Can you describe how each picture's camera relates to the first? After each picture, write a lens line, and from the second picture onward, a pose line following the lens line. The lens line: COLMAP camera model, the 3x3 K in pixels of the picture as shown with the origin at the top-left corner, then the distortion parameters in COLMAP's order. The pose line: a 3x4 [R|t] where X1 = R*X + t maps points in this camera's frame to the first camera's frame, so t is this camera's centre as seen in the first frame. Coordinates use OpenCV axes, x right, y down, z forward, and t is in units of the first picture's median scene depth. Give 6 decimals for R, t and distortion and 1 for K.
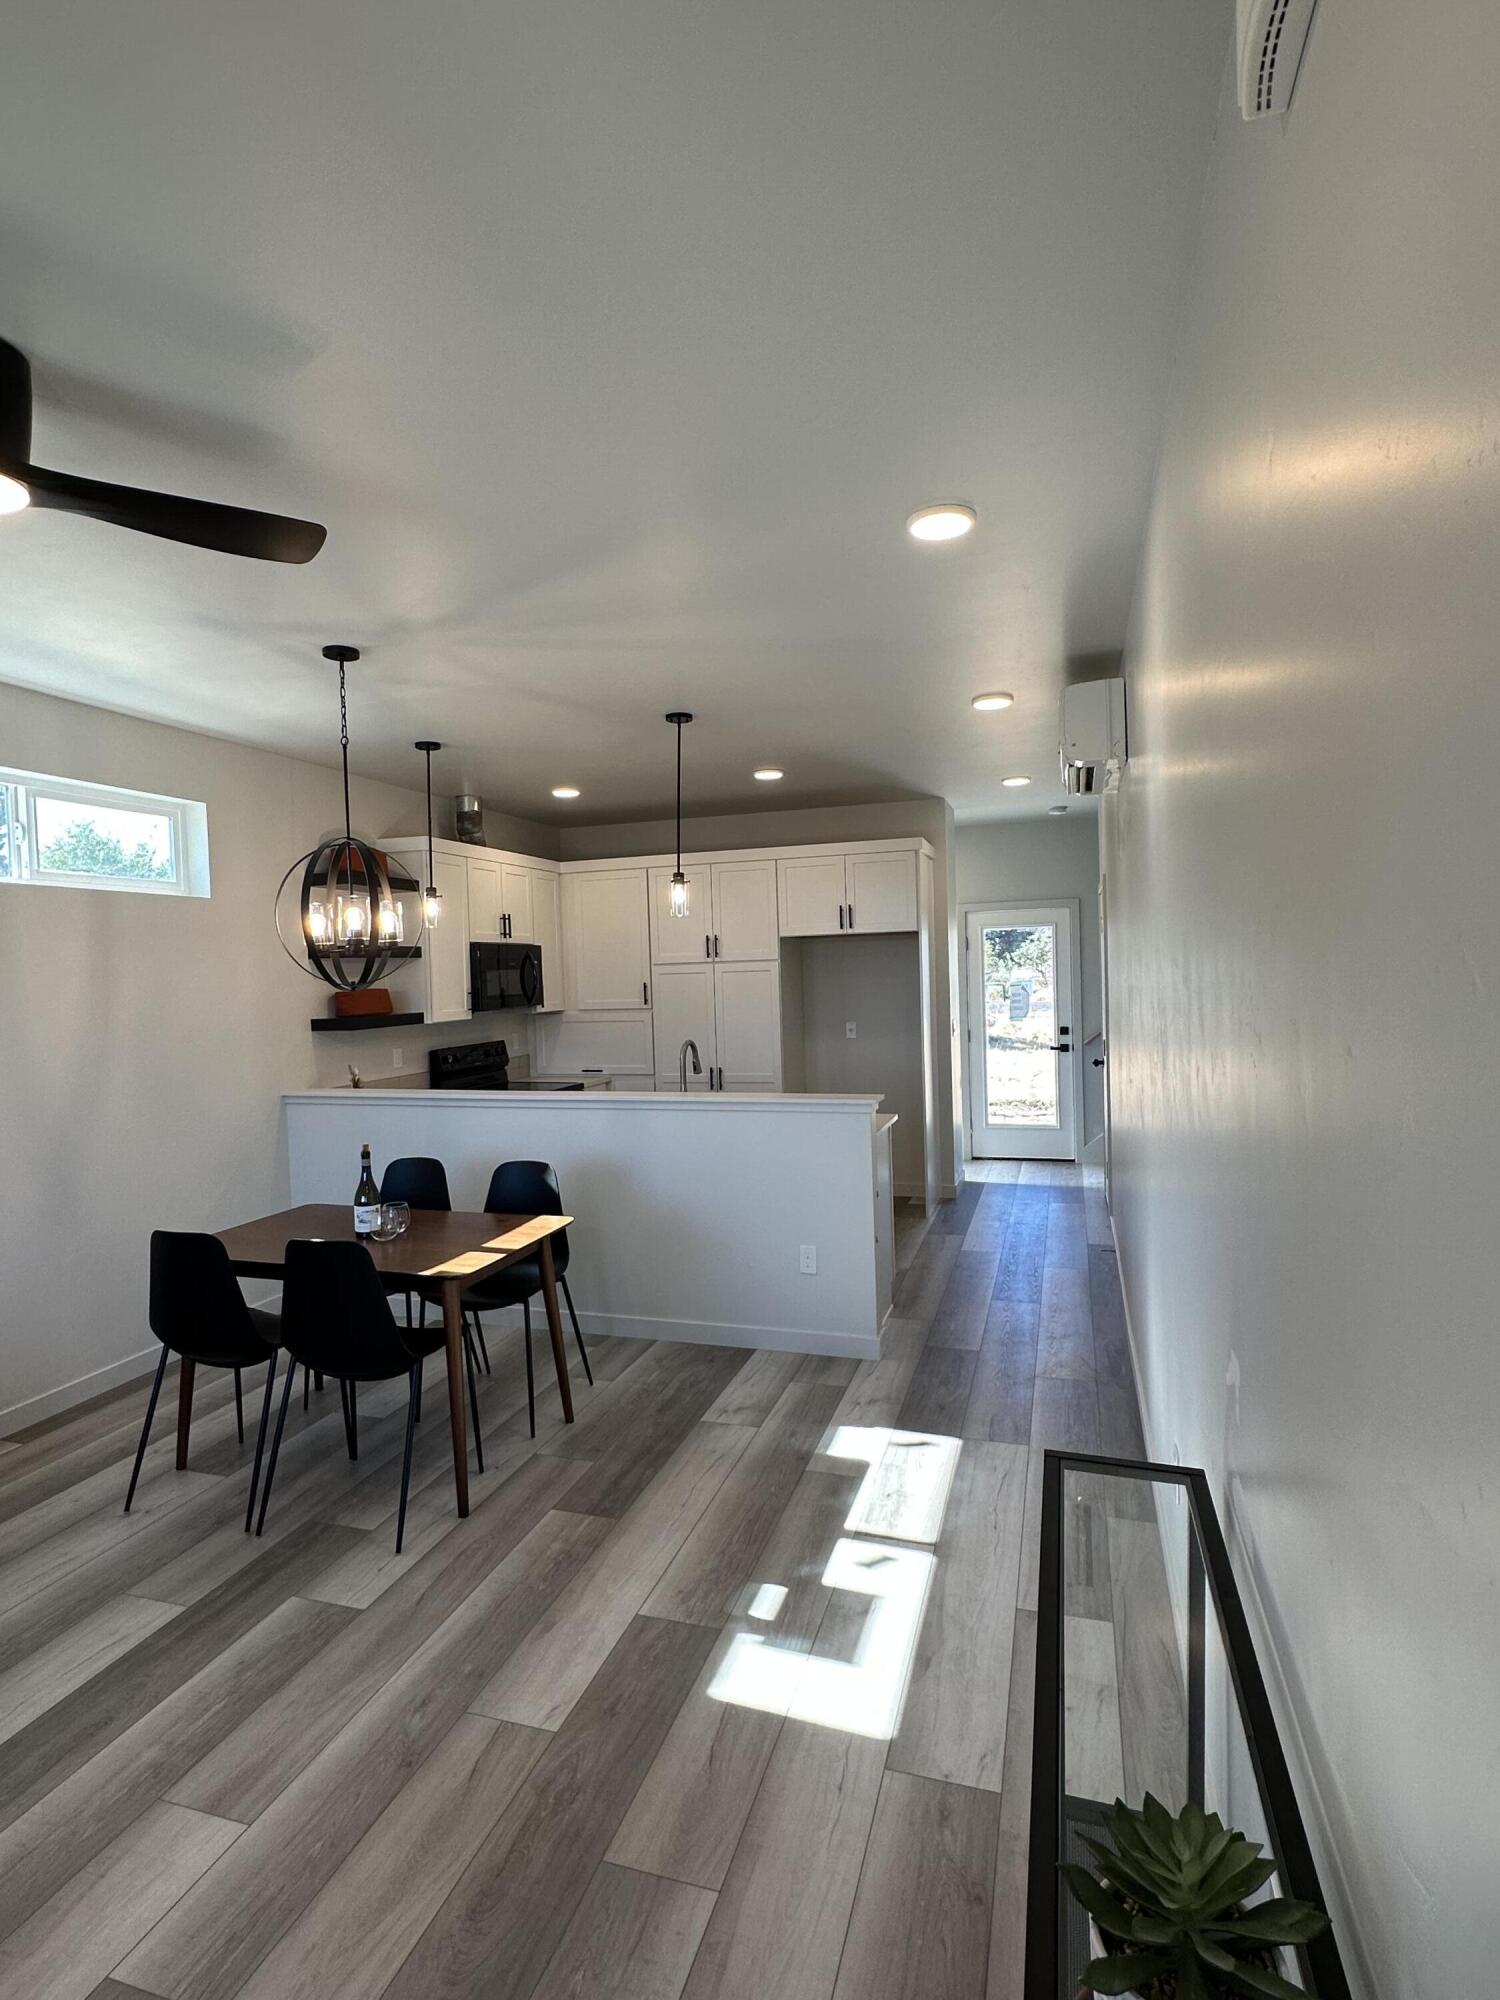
lens RADIAL K [[1012.9, 0, 737.6], [0, 1012.9, 1001.4], [0, 0, 1]] dist [-0.003338, 0.000952]
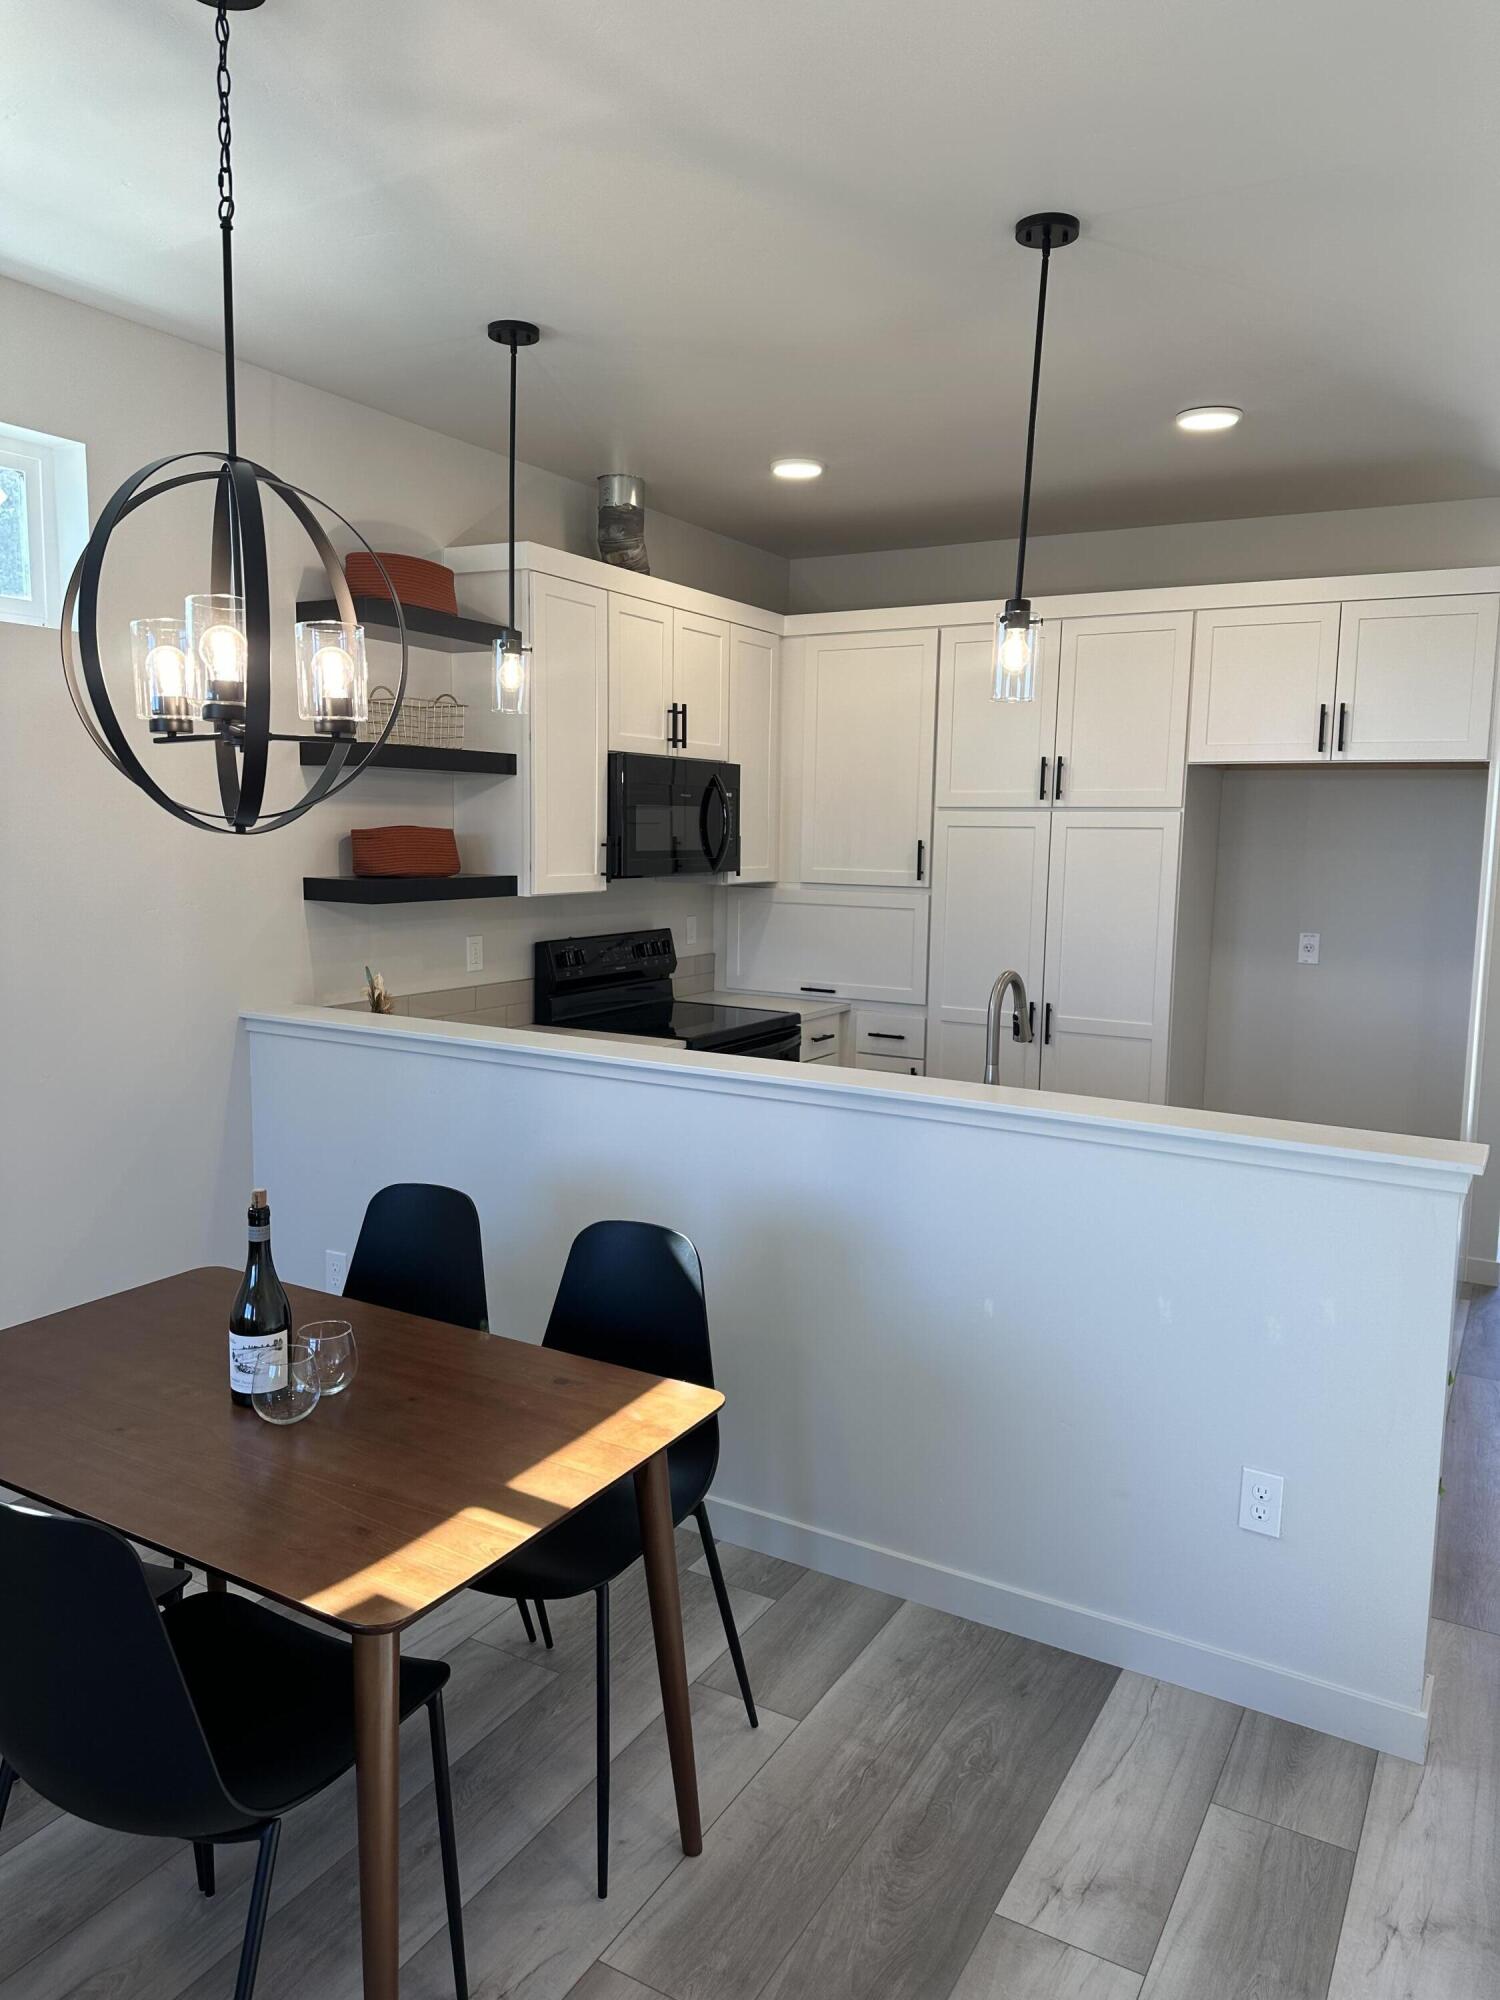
lens RADIAL K [[1381.1, 0, 754.3], [0, 1381.1, 993.4], [0, 0, 1]] dist [0.086467, -0.099118]
pose [[0.977453, 0.073062, -0.198109, -0.037455], [-0.053461, 0.993290, 0.102551, -0.012052], [0.204272, -0.089648, 0.974801, 0.358478]]
